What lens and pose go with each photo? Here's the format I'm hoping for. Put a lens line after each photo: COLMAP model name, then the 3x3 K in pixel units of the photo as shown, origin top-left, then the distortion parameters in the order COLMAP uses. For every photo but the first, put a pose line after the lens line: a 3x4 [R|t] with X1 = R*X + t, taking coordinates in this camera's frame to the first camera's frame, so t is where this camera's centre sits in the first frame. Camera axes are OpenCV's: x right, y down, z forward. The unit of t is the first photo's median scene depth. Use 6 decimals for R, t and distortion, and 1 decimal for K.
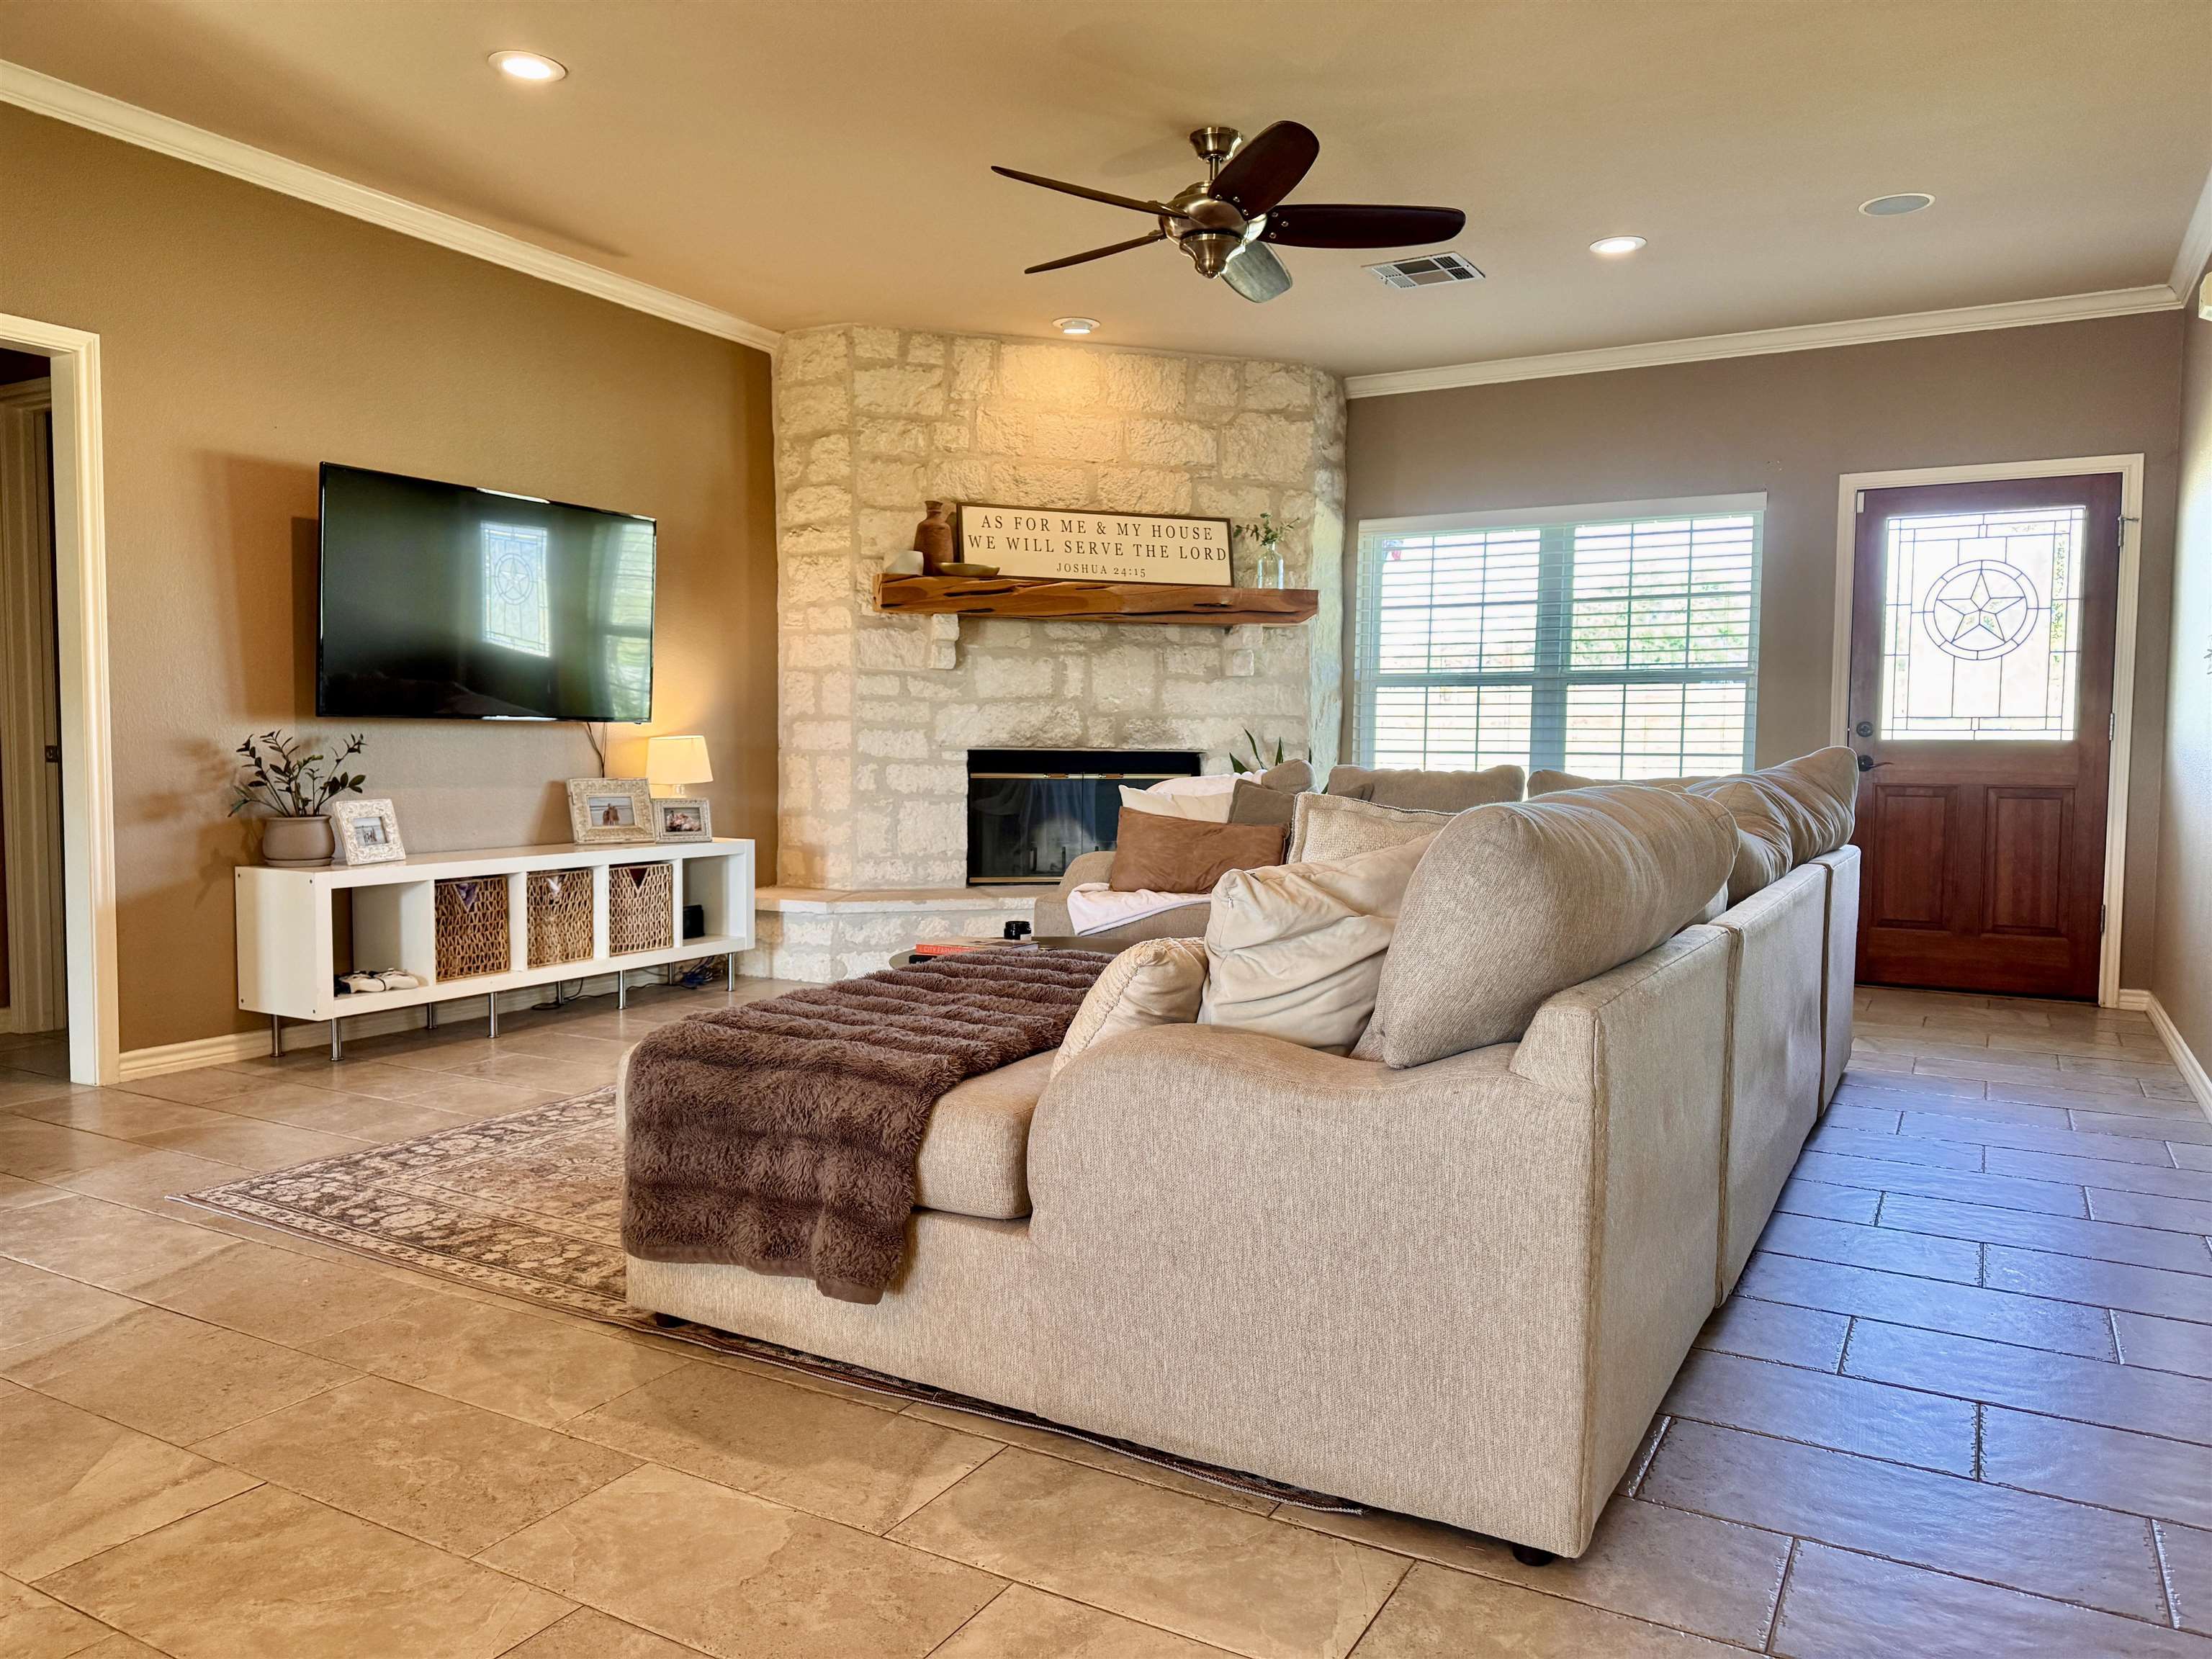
lens RADIAL K [[1570.4, 0, 1111.0], [0, 1570.4, 831.4], [0, 0, 1]] dist [0.073681, -0.096320]
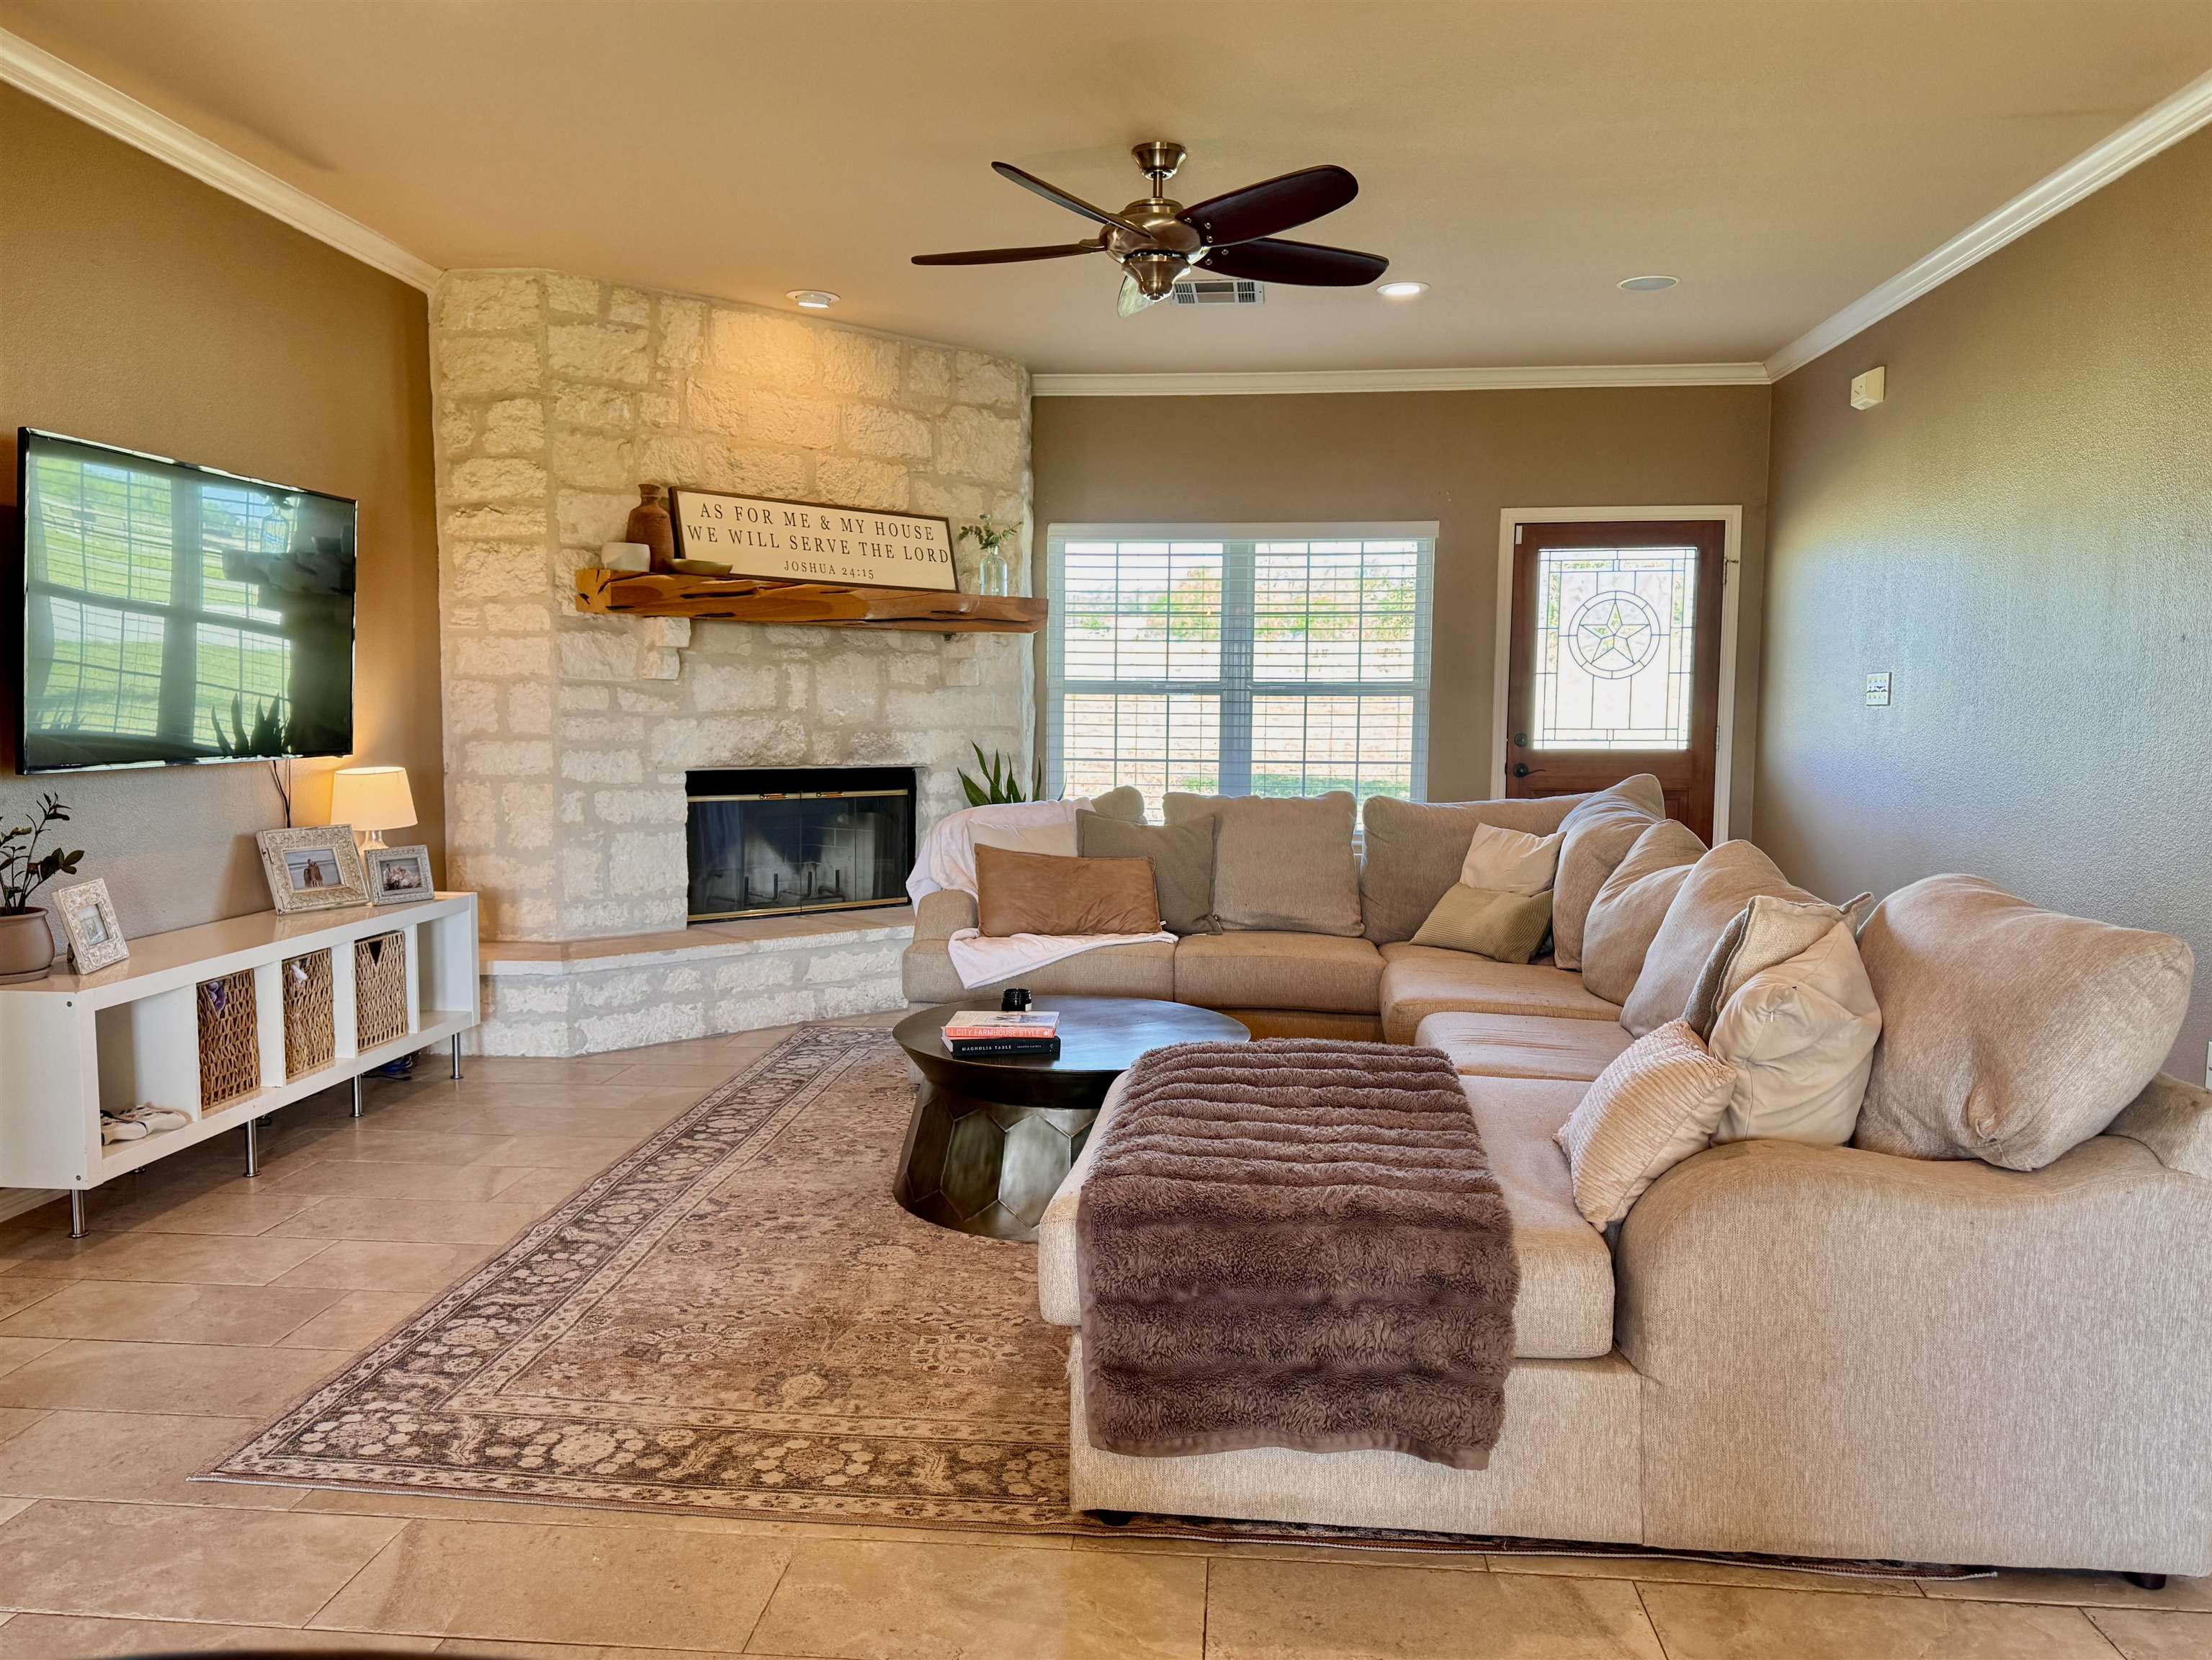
lens RADIAL K [[1641.3, 0, 1118.9], [0, 1641.3, 835.8], [0, 0, 1]] dist [0.054567, -0.065760]
pose [[0.908132, -0.036490, 0.417090, -0.274925], [0.025032, 0.999145, 0.032909, -0.043256], [-0.417935, -0.019445, 0.908269, 0.071386]]
